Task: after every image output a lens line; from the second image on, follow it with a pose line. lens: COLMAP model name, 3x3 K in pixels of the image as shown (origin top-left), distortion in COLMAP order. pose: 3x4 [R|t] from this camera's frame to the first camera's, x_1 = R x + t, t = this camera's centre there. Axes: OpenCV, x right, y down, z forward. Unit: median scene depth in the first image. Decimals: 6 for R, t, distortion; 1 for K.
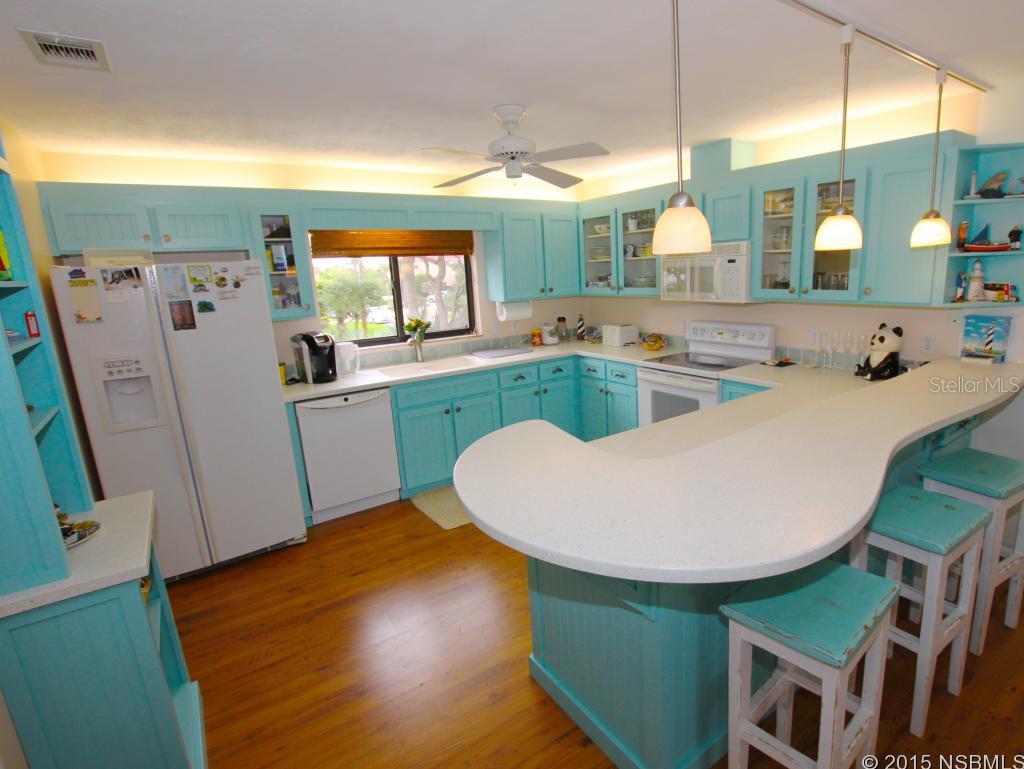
lens RADIAL K [[498.4, 0, 512.0], [0, 498.4, 384.5], [0, 0, 1]] dist [-0.031546, 0.000418]
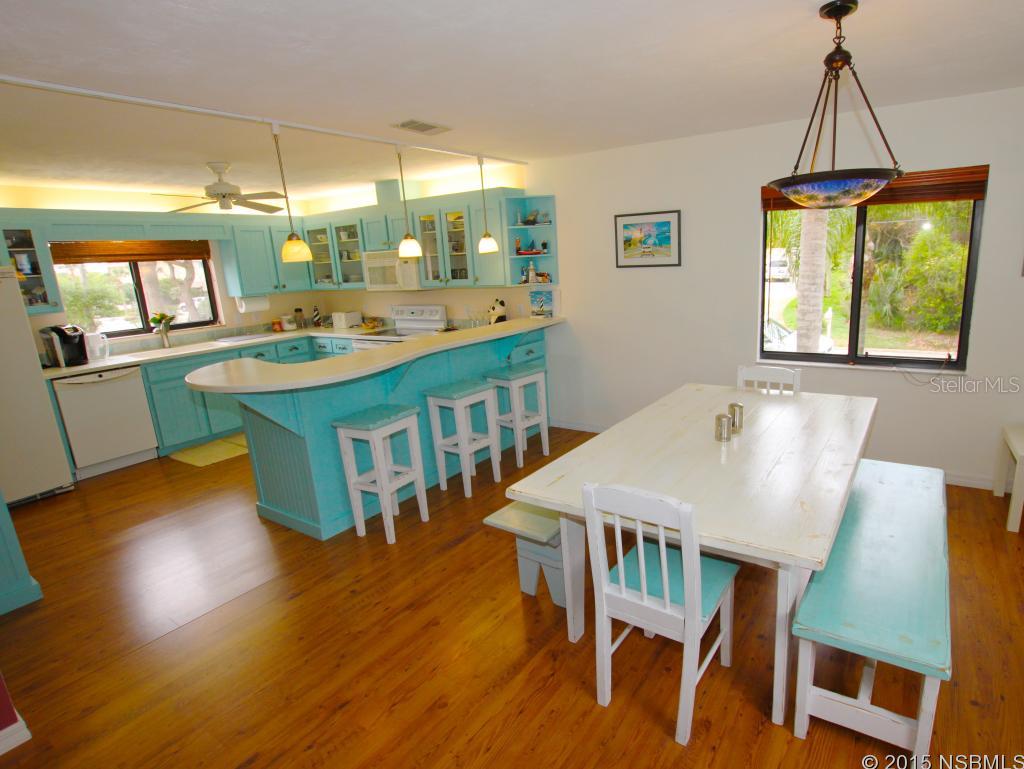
lens RADIAL K [[548.4, 0, 542.5], [0, 548.4, 380.7], [0, 0, 1]] dist [-0.027464, 0.001472]
pose [[0.913564, -0.091730, 0.396216, 0.118591], [0.101928, 0.994781, -0.004711, 0.131335], [-0.393716, 0.044689, 0.918145, -0.557415]]
